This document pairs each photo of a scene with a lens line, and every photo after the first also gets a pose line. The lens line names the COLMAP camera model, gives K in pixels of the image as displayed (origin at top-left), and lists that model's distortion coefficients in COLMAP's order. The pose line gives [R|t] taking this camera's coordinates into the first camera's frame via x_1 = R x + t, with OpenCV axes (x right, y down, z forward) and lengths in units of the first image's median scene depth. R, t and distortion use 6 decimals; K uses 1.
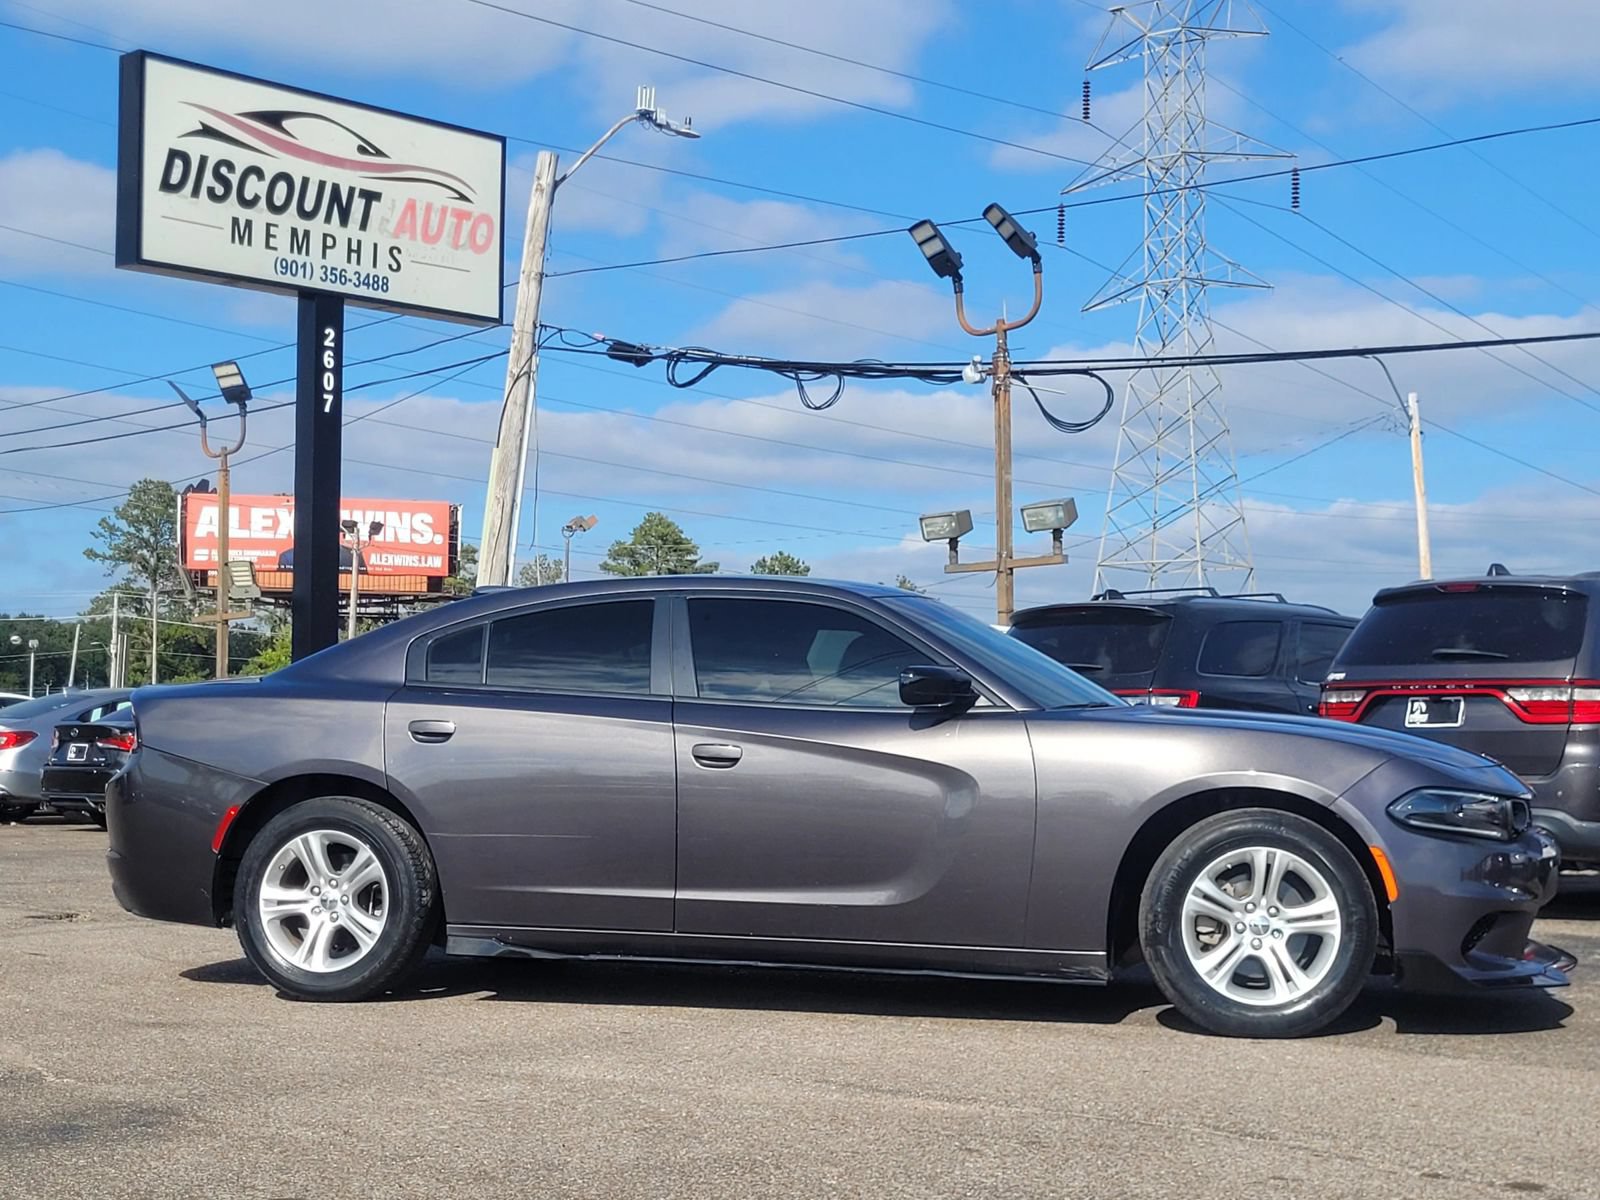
lens RADIAL K [[2413.9, 0, 835.5], [0, 2413.9, 606.3], [0, 0, 1]] dist [0.029753, 0.066247]
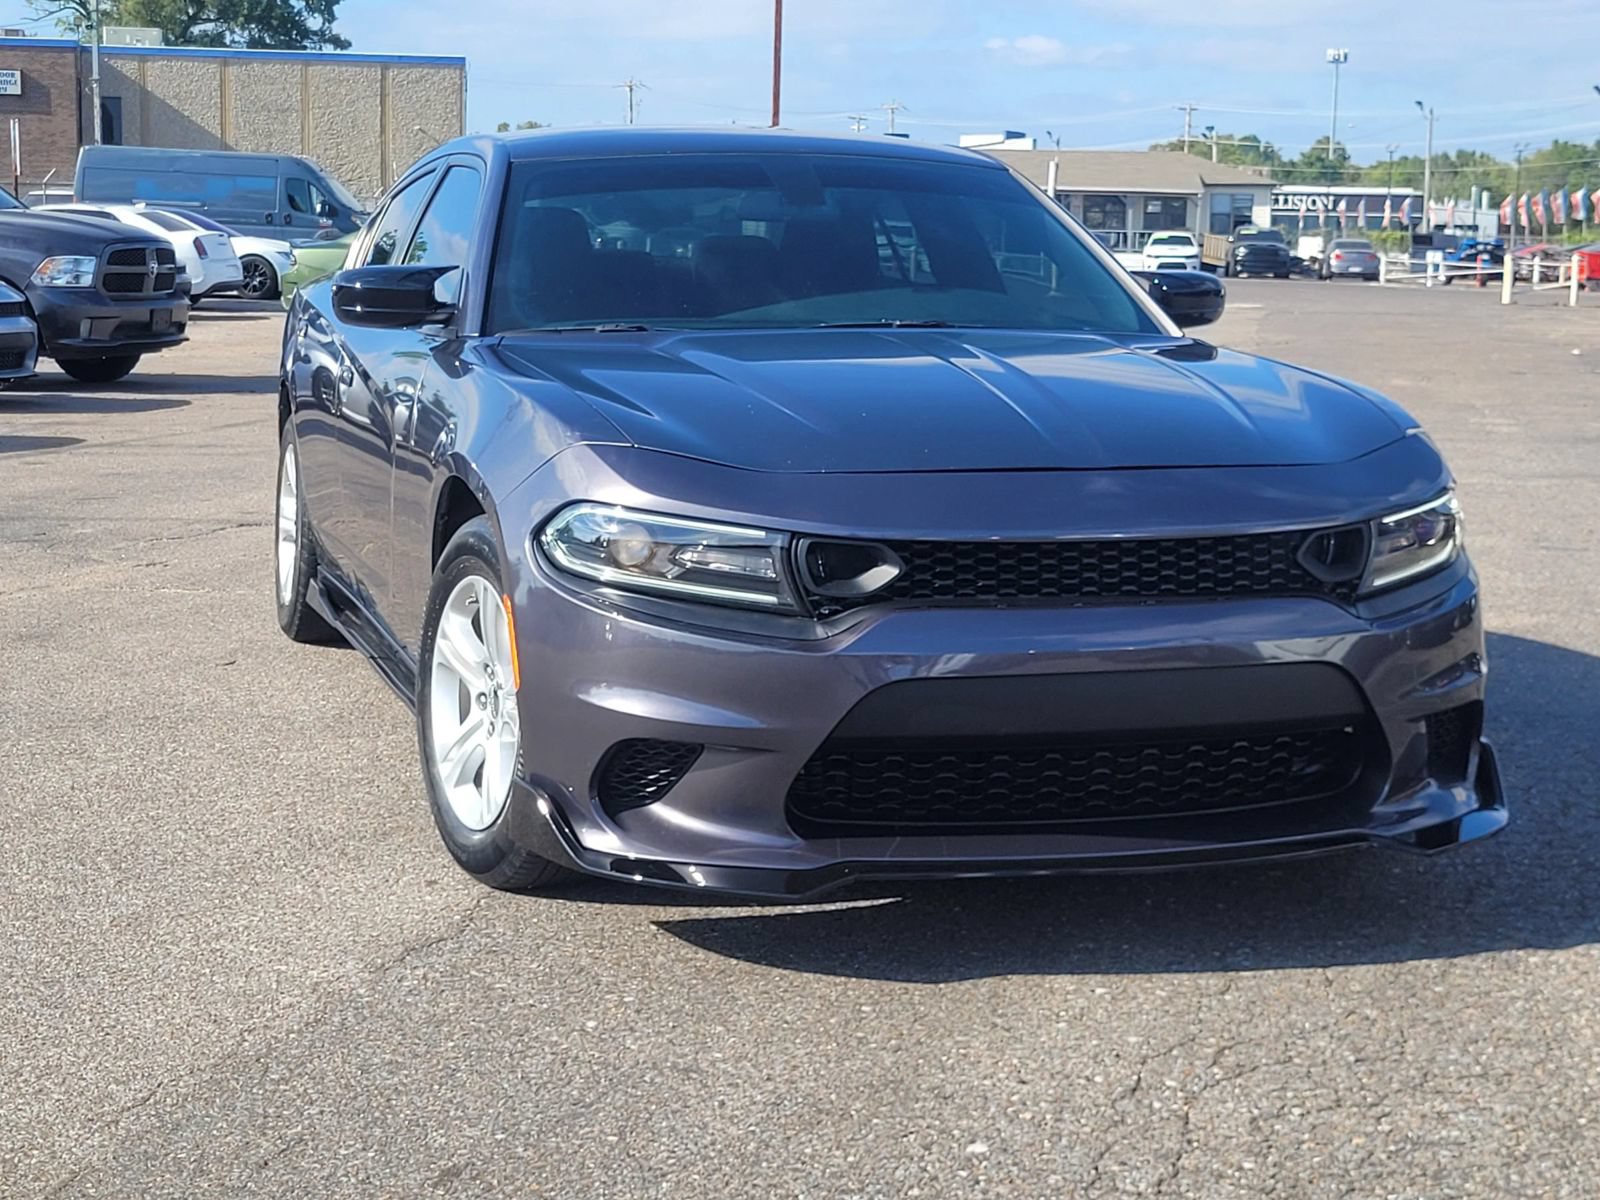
lens RADIAL K [[2779.5, 0, 753.4], [0, 2779.5, 596.9], [0, 0, 1]] dist [0.022055, 0.069325]
pose [[0.502649, 0.113201, -0.857047, 0.275694], [0.040710, 0.987190, 0.154267, -0.000265], [0.863532, -0.112432, 0.491602, 0.242009]]
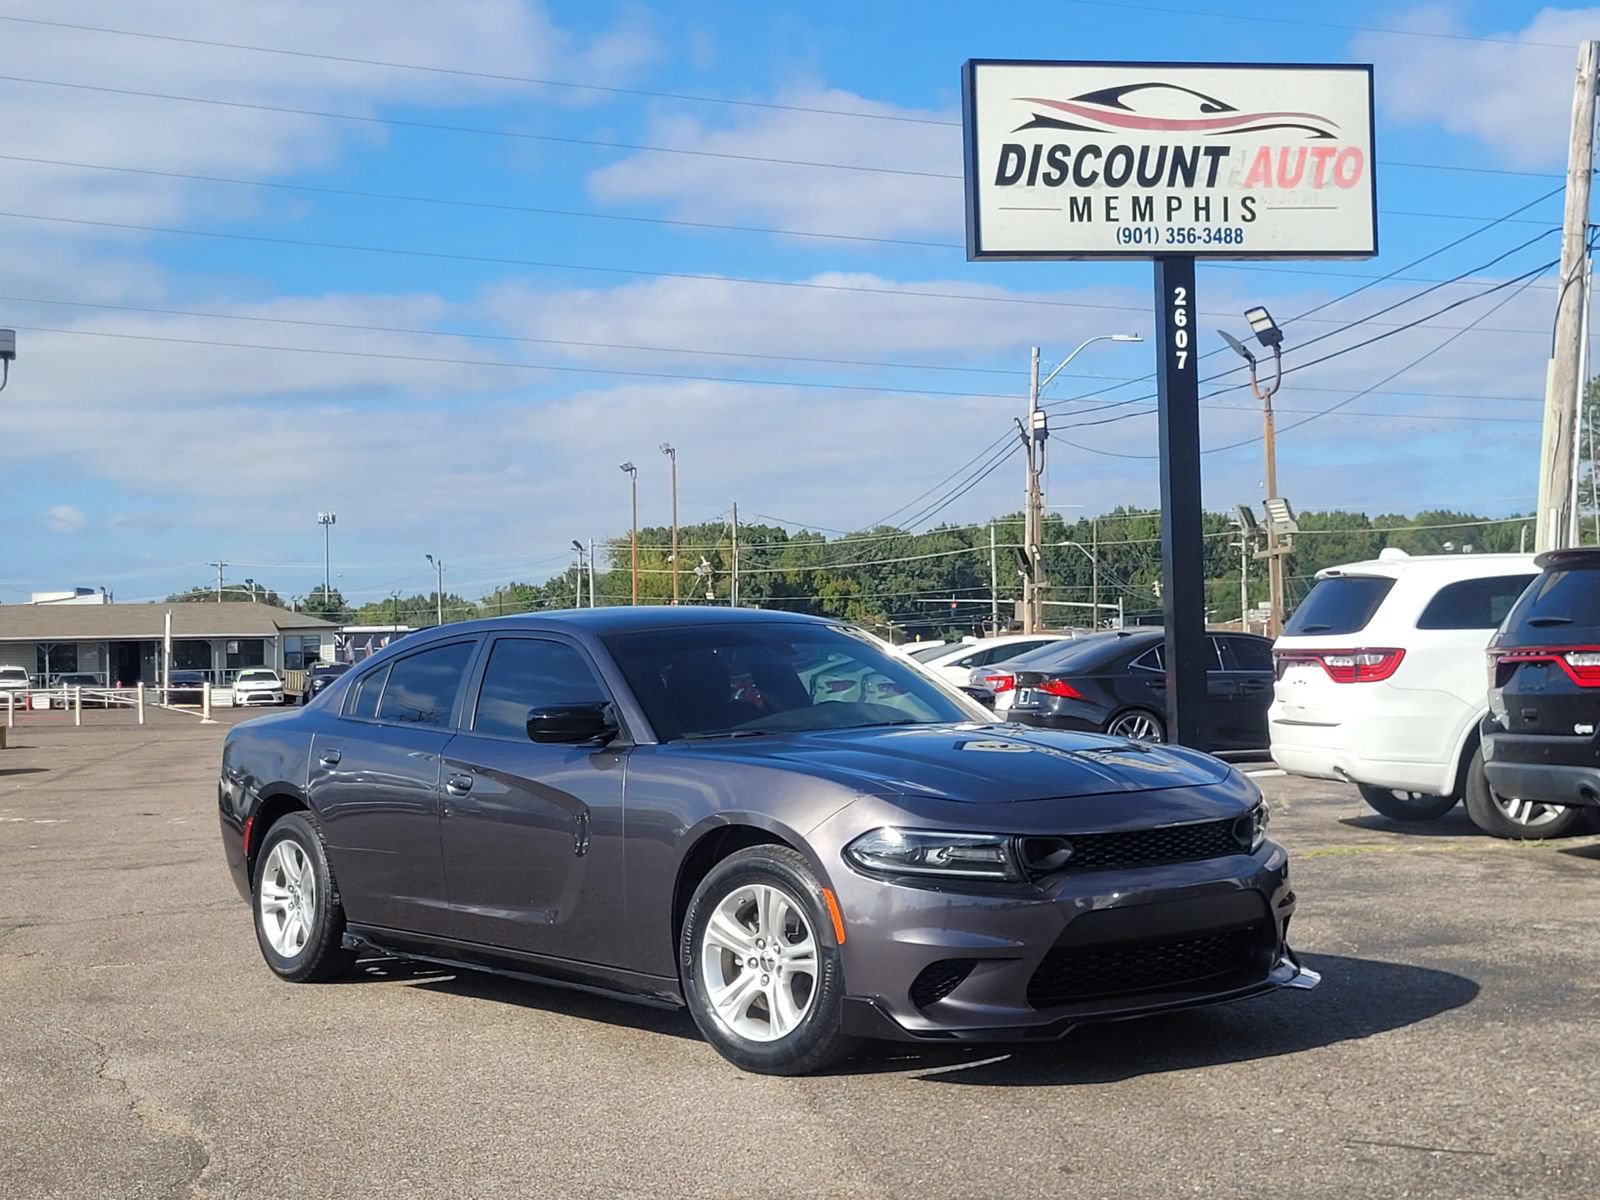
lens RADIAL K [[2389.8, 0, 826.4], [0, 2389.8, 600.3], [0, 0, 1]] dist [0.029999, 0.057630]
pose [[0.807599, -0.042053, -0.588231, 0.267279], [0.067026, 0.997536, 0.020707, -0.012561], [0.585911, -0.056150, 0.808428, 0.074249]]
